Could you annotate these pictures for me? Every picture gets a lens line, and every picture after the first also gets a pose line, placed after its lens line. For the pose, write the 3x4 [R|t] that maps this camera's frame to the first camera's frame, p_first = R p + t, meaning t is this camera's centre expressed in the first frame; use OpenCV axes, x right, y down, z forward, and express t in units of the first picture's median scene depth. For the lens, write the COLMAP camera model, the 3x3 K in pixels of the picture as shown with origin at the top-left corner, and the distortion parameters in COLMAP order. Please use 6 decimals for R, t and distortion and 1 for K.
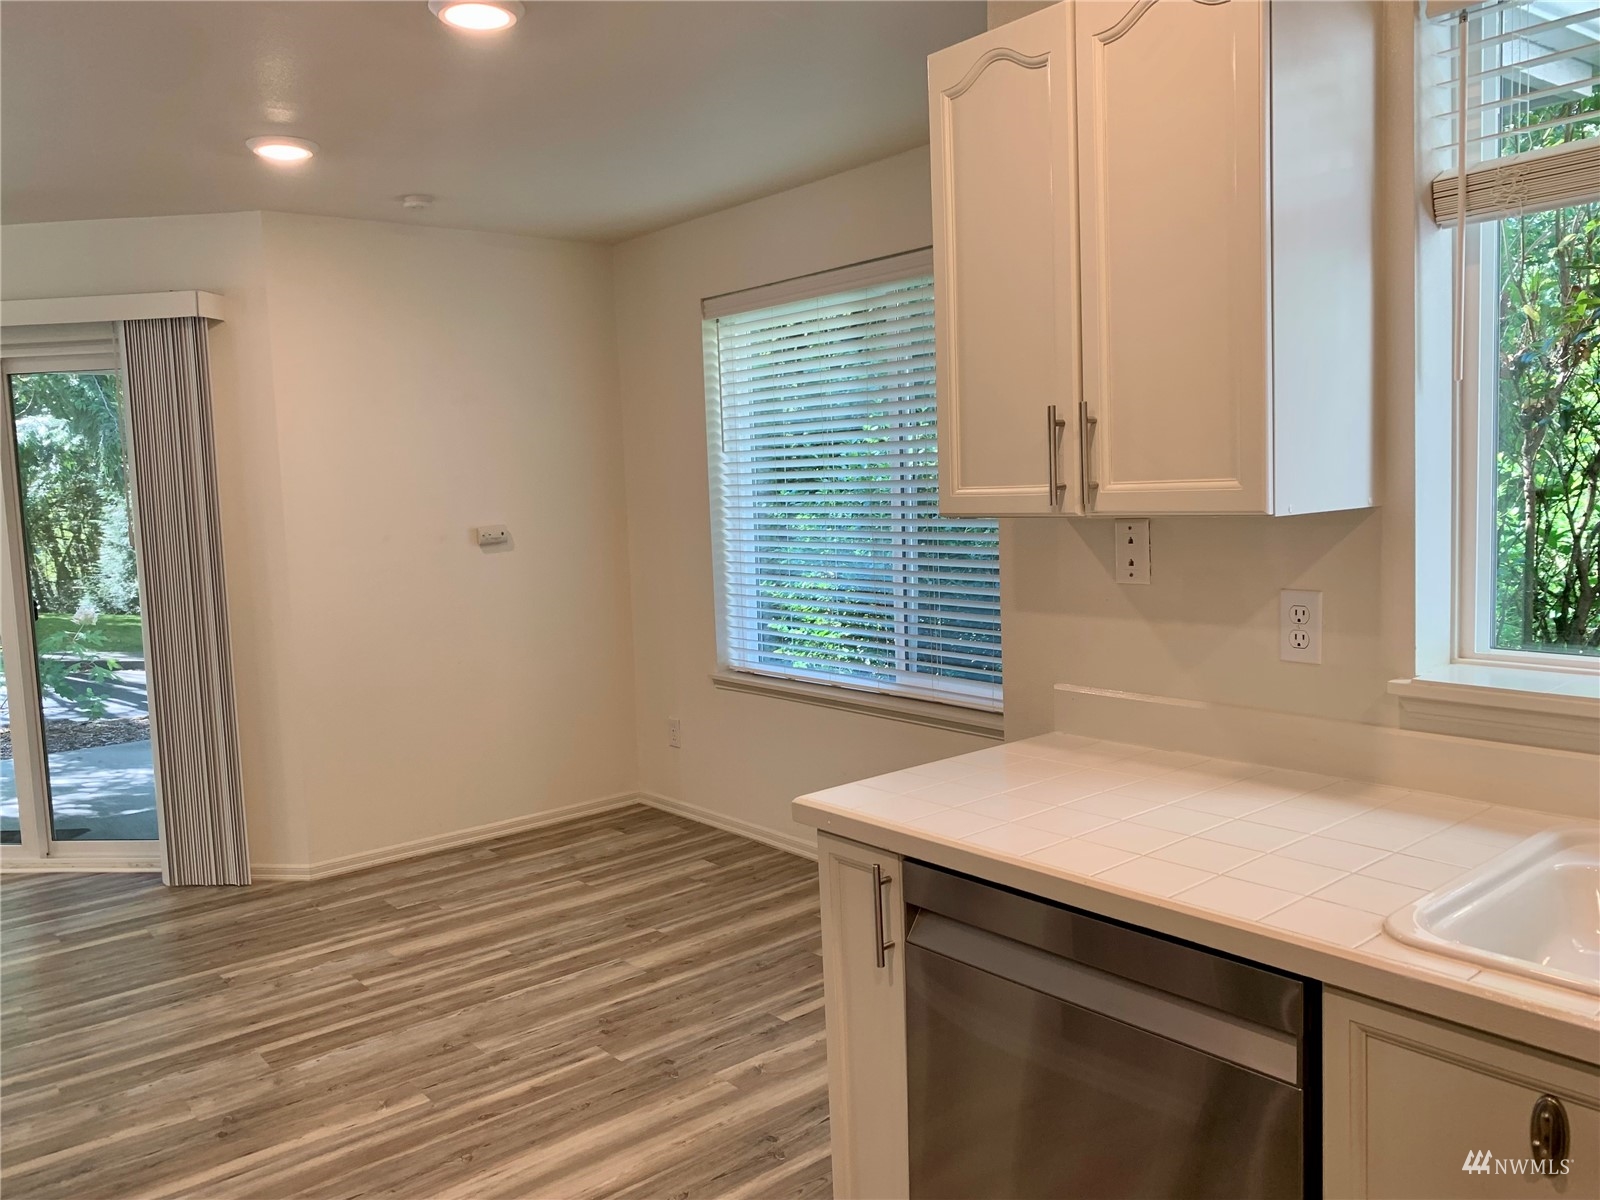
lens RADIAL K [[1237.9, 0, 789.7], [0, 1237.9, 600.1], [0, 0, 1]] dist [0.013011, -0.012188]
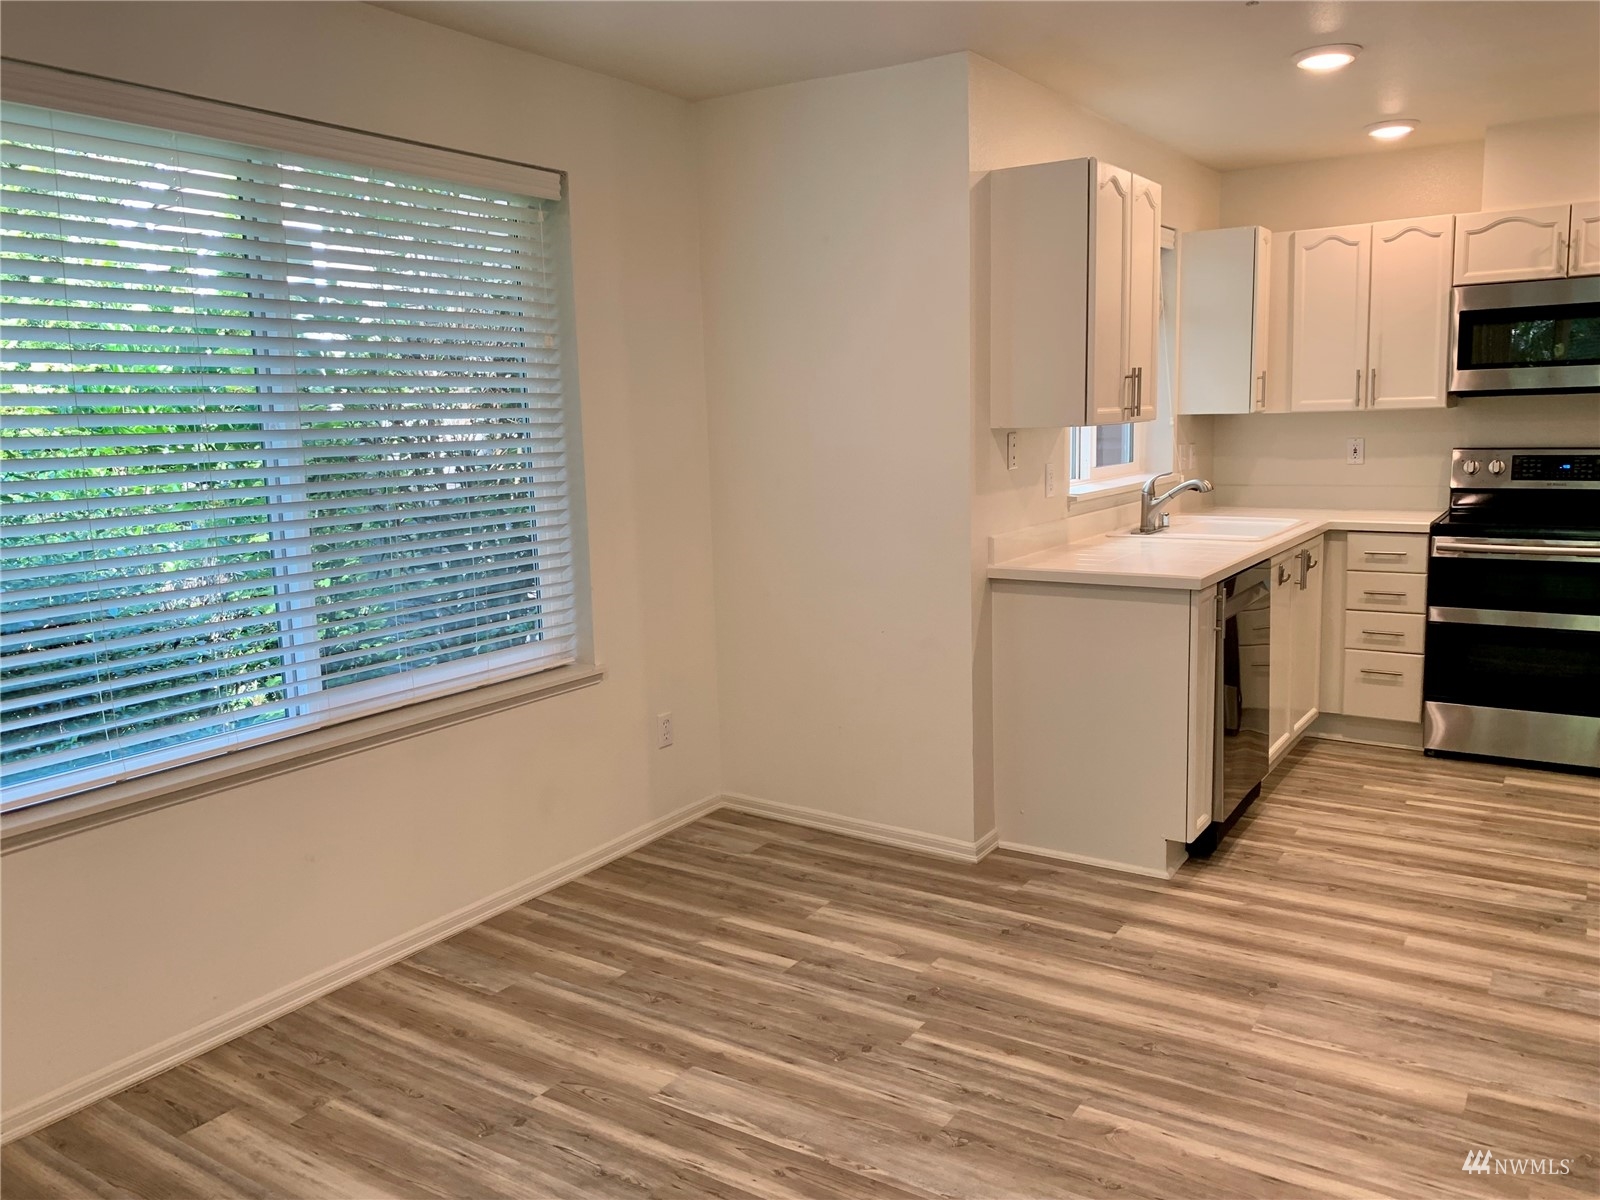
lens RADIAL K [[1237.9, 0, 792.1], [0, 1237.9, 591.4], [0, 0, 1]] dist [0.013011, -0.012188]
pose [[-0.285220, -0.094091, 0.953832, -0.902352], [0.139529, 0.980492, 0.138444, -0.087038], [-0.948252, 0.172574, -0.266528, 1.194015]]
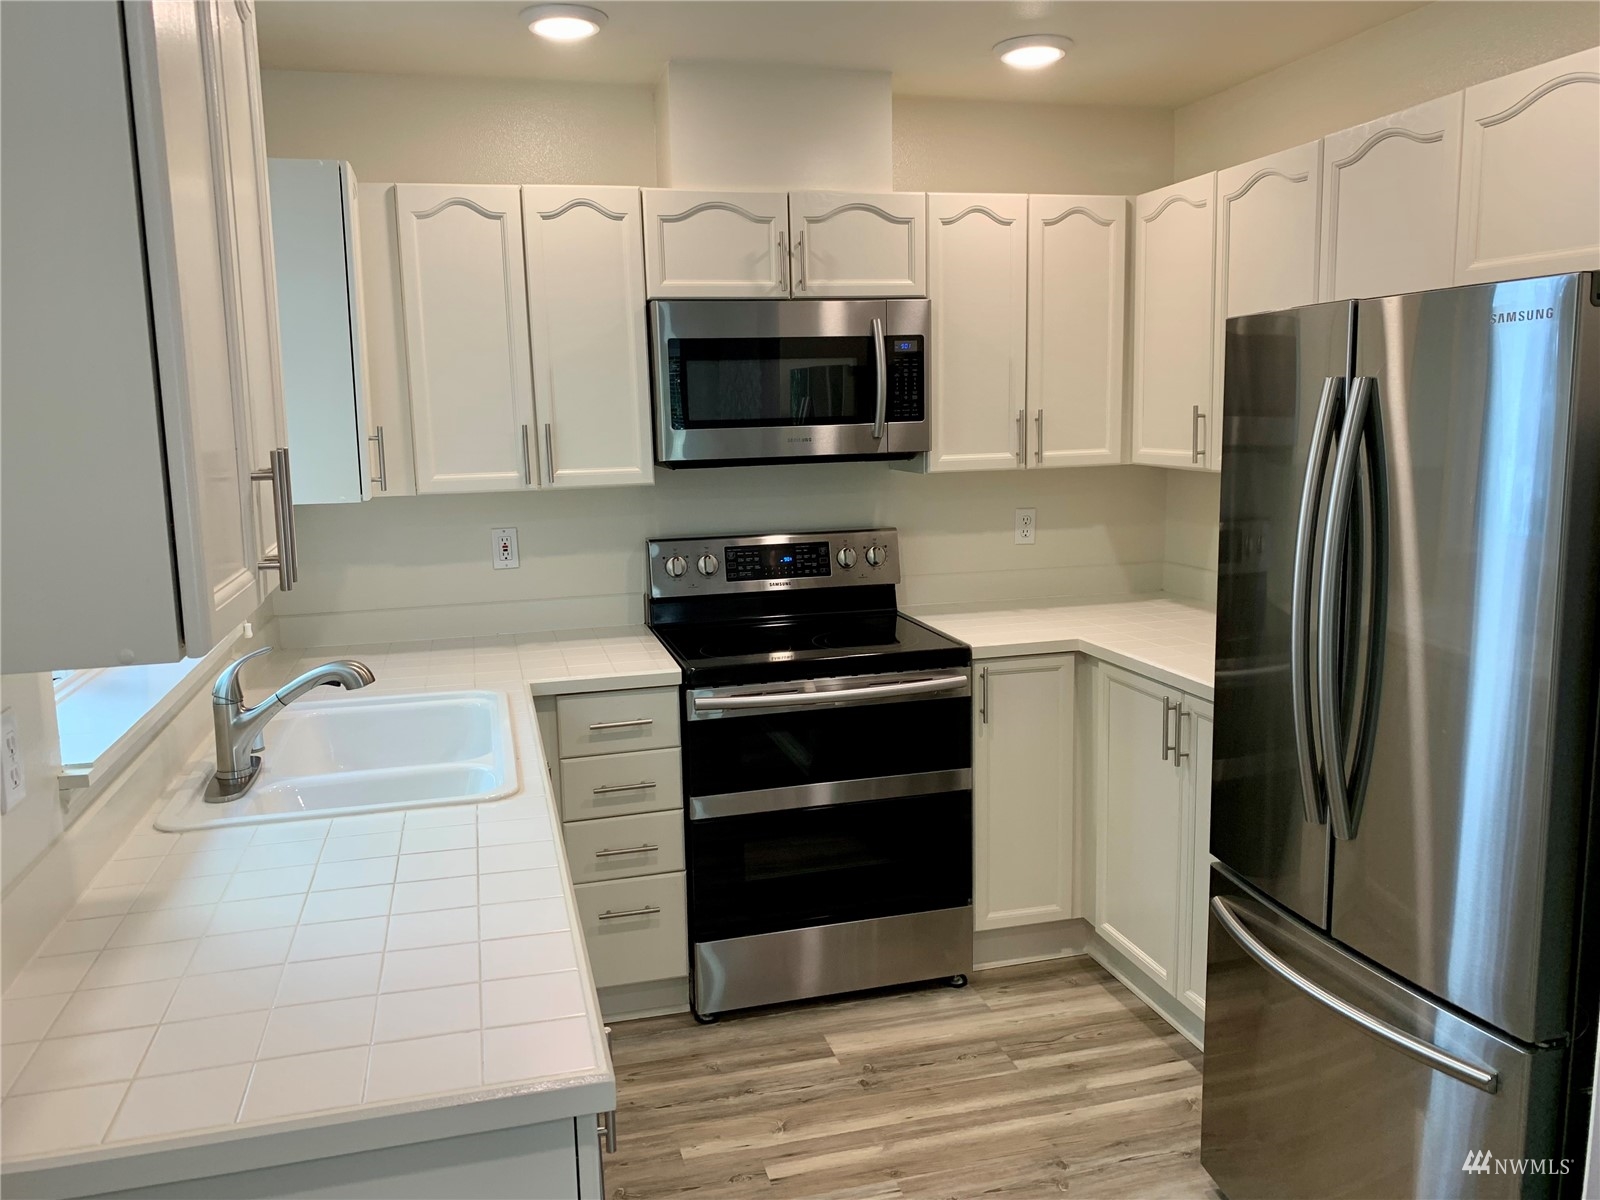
lens RADIAL K [[1237.9, 0, 808.1], [0, 1237.9, 589.2], [0, 0, 1]] dist [0.013011, -0.012188]
pose [[-0.907977, -0.002283, 0.419013, -0.369098], [0.100106, 0.969847, 0.222207, -0.105651], [-0.406886, 0.243705, -0.880370, 0.926670]]
